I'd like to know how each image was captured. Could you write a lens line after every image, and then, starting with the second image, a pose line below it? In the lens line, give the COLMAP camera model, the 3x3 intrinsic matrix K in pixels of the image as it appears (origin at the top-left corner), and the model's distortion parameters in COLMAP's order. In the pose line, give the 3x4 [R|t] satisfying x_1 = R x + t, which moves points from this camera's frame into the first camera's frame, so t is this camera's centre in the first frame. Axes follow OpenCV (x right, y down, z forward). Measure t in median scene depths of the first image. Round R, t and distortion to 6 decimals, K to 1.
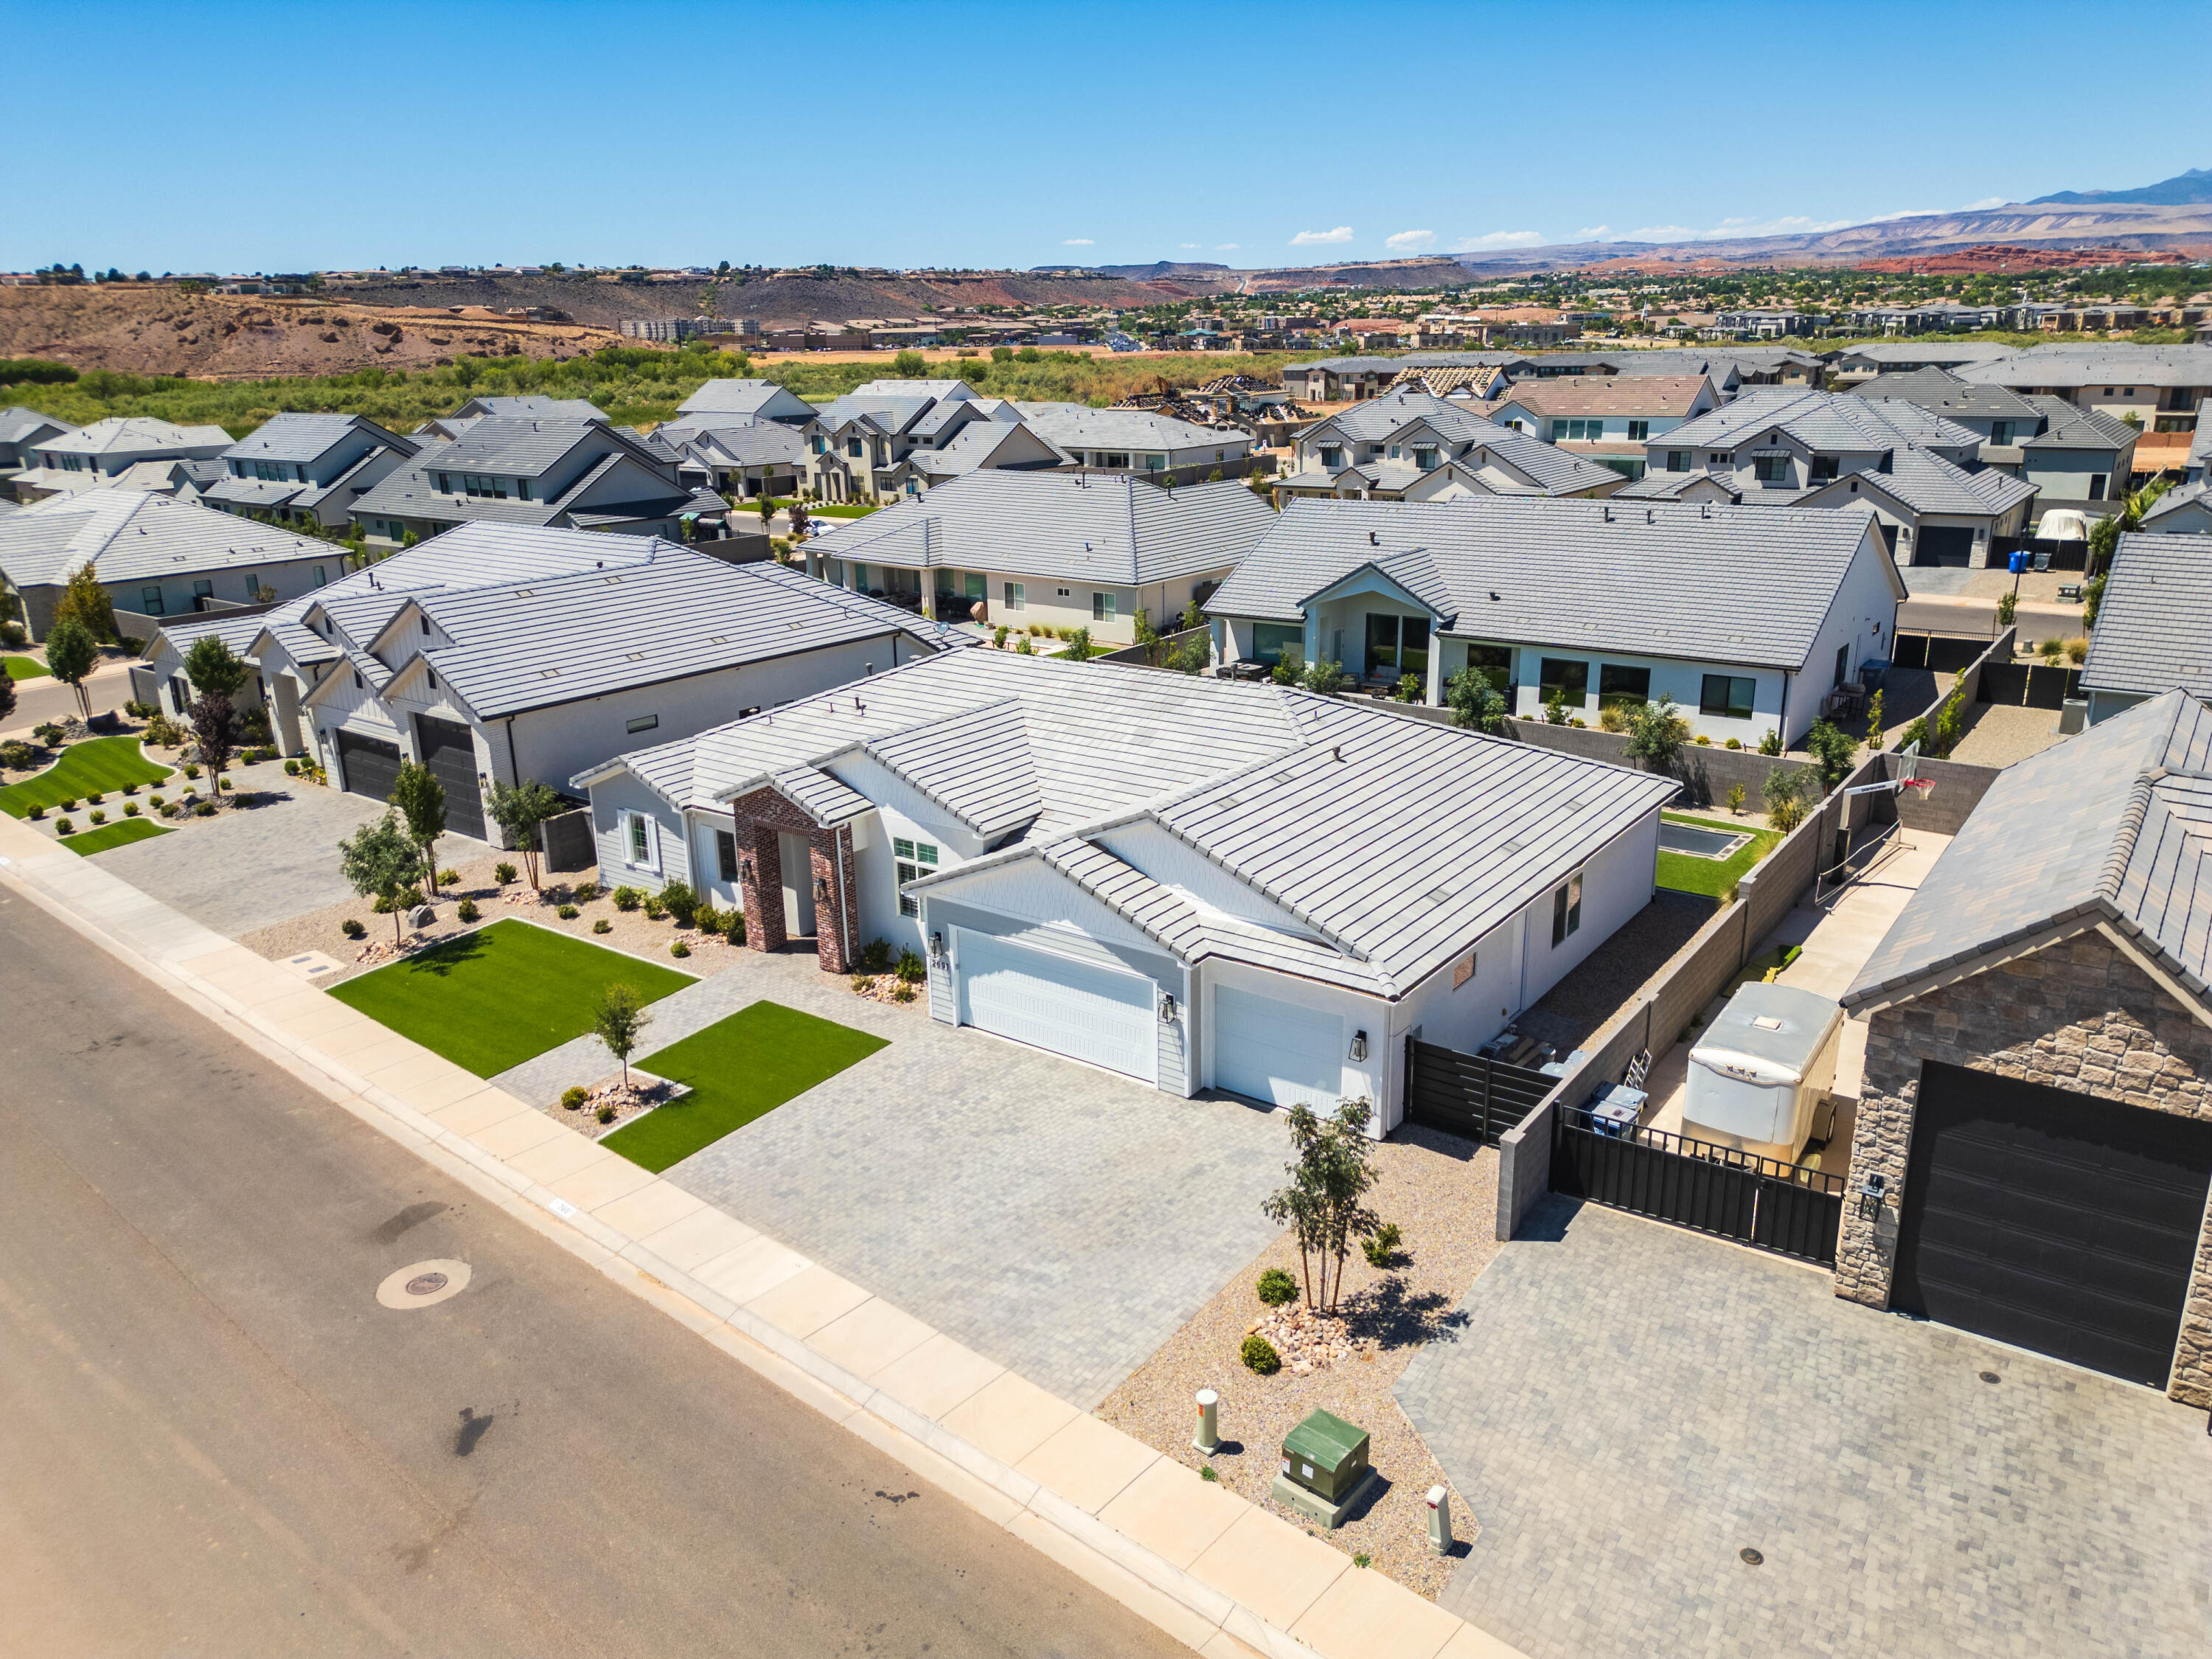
lens RADIAL K [[1561.4, 0, 1106.0], [0, 1561.4, 829.5], [0, 0, 1]] dist [0.068776, -0.069509]
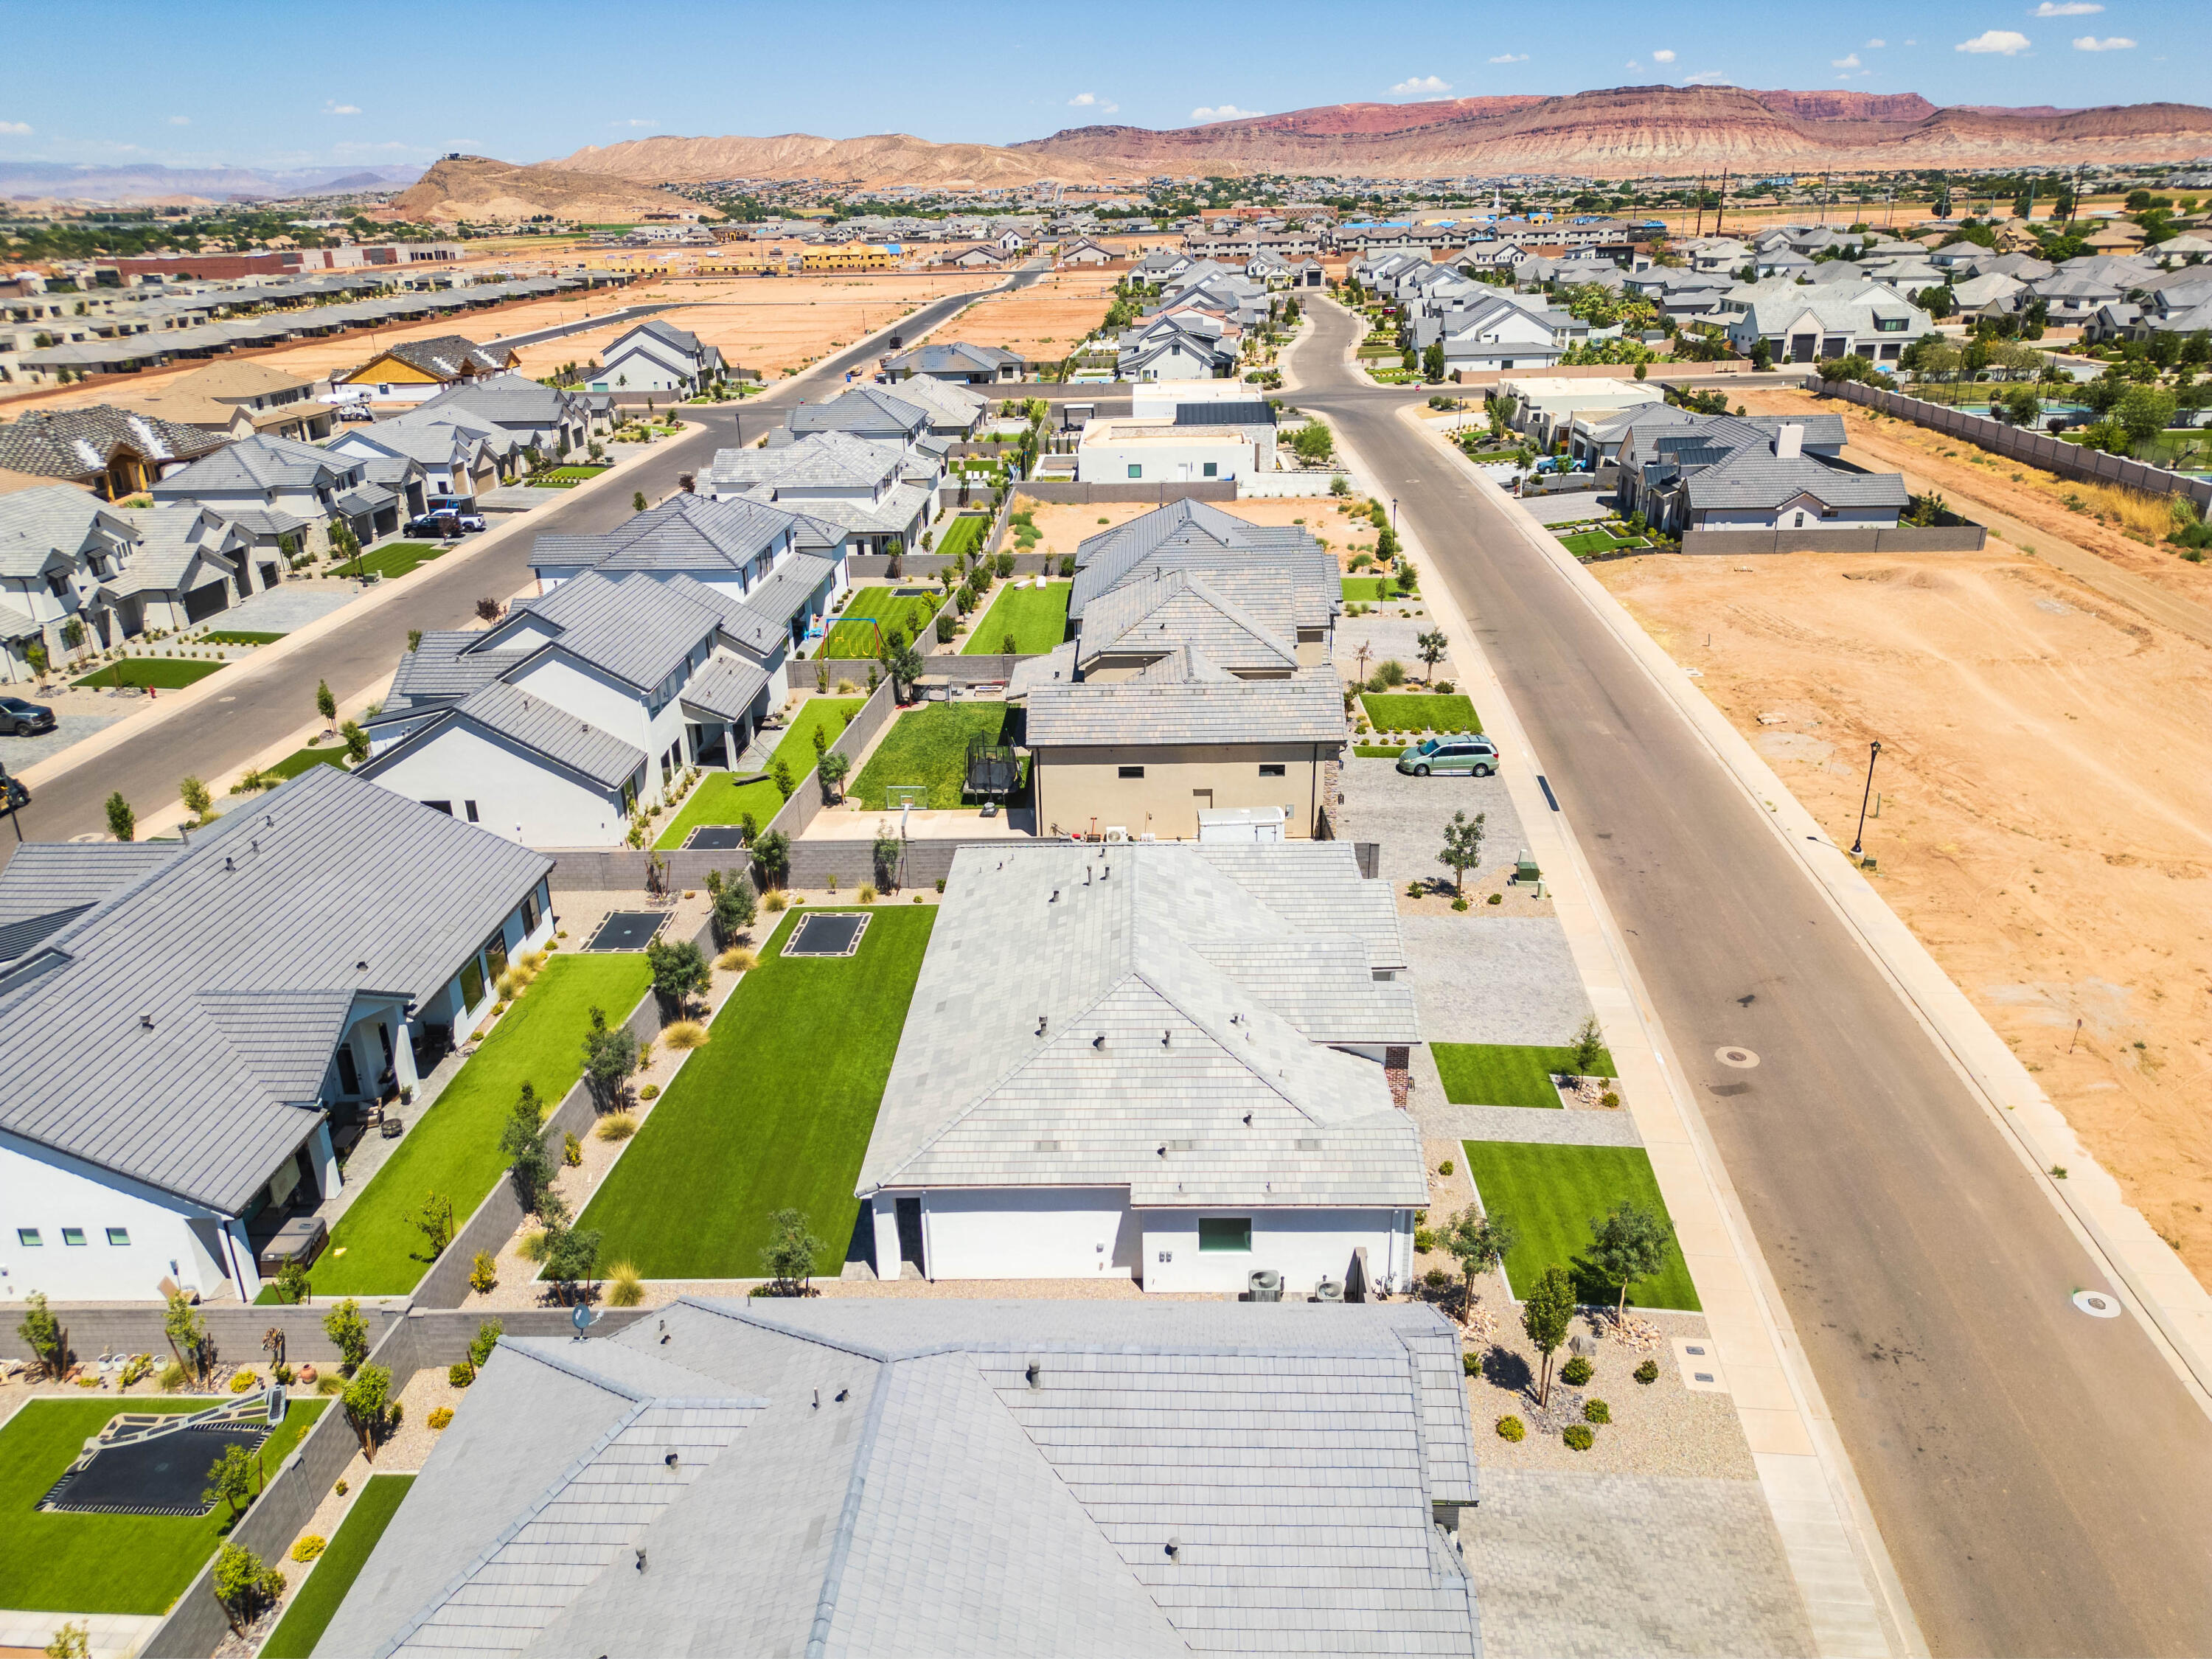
lens RADIAL K [[1561.4, 0, 1106.0], [0, 1561.4, 829.5], [0, 0, 1]] dist [0.068776, -0.069509]
pose [[-0.570348, -0.273809, 0.774423, -0.783014], [0.278252, 0.822658, 0.495791, -0.647954], [-0.772838, 0.498259, -0.393013, 1.217746]]
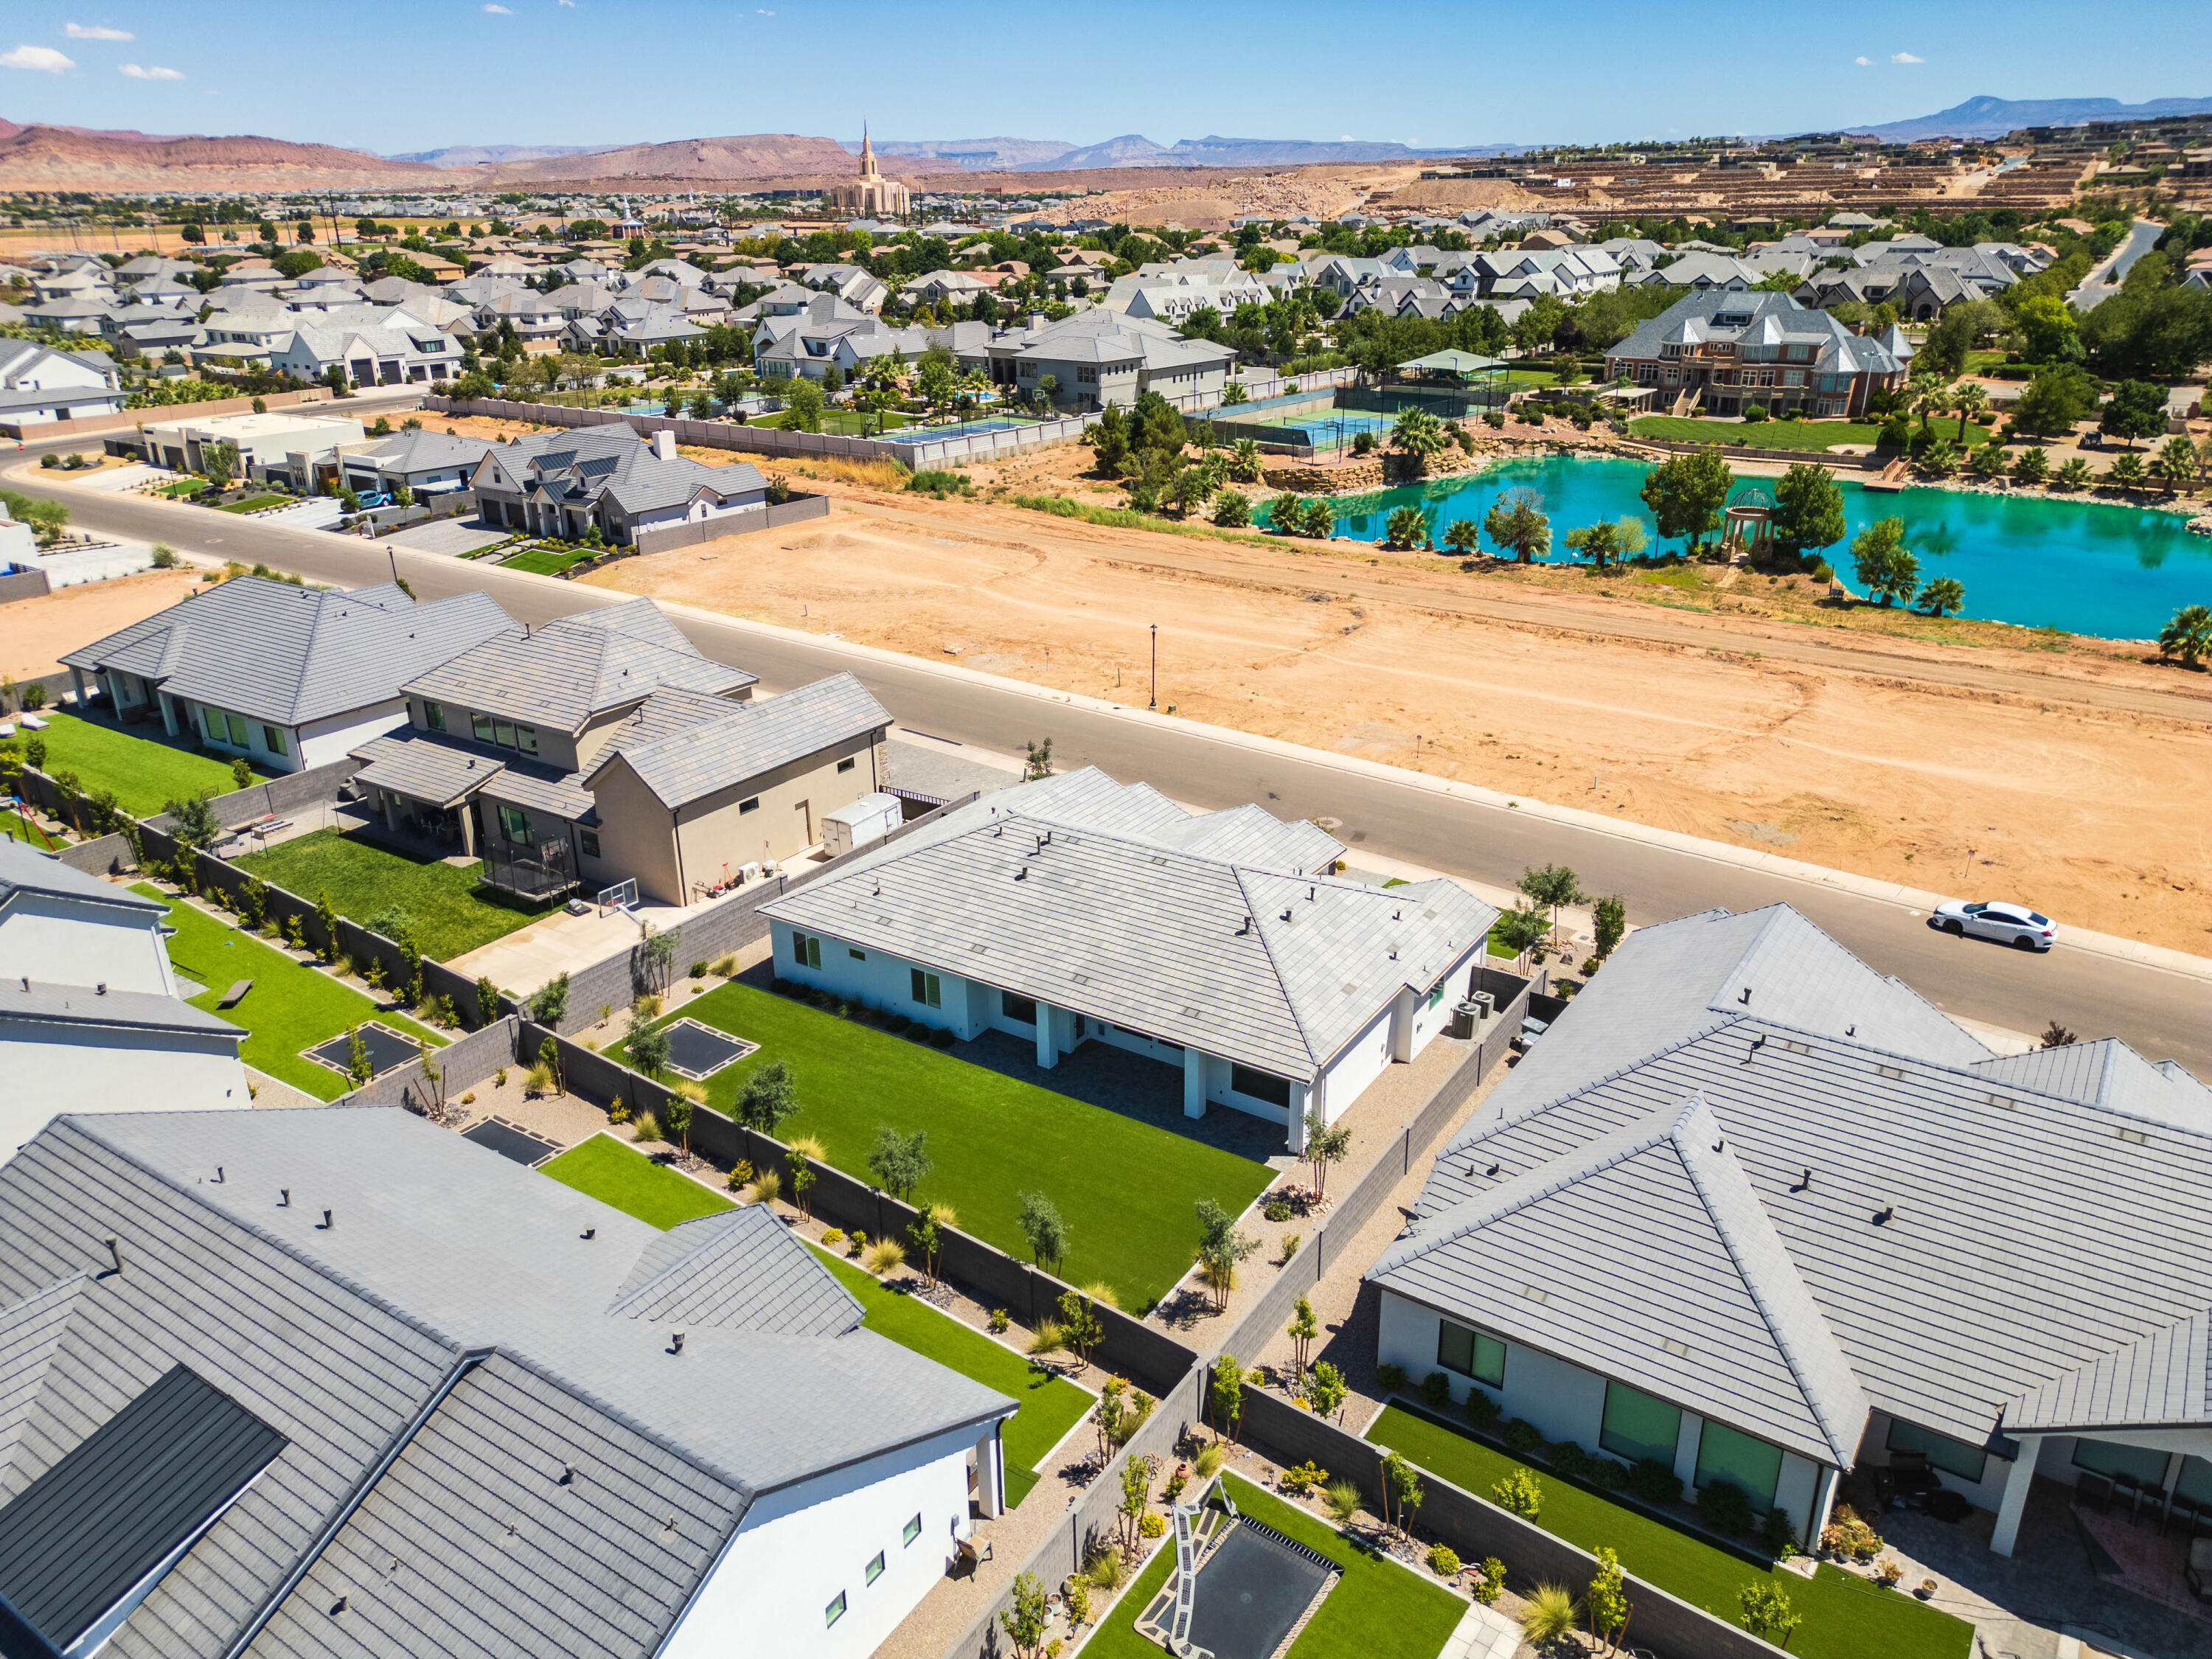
lens RADIAL K [[1561.4, 0, 1106.0], [0, 1561.4, 829.5], [0, 0, 1]] dist [0.068776, -0.069509]
pose [[-0.998230, 0.047922, -0.035220, 0.059724], [0.014581, 0.771337, 0.636260, -0.862160], [0.057657, 0.634621, -0.770670, 1.744773]]
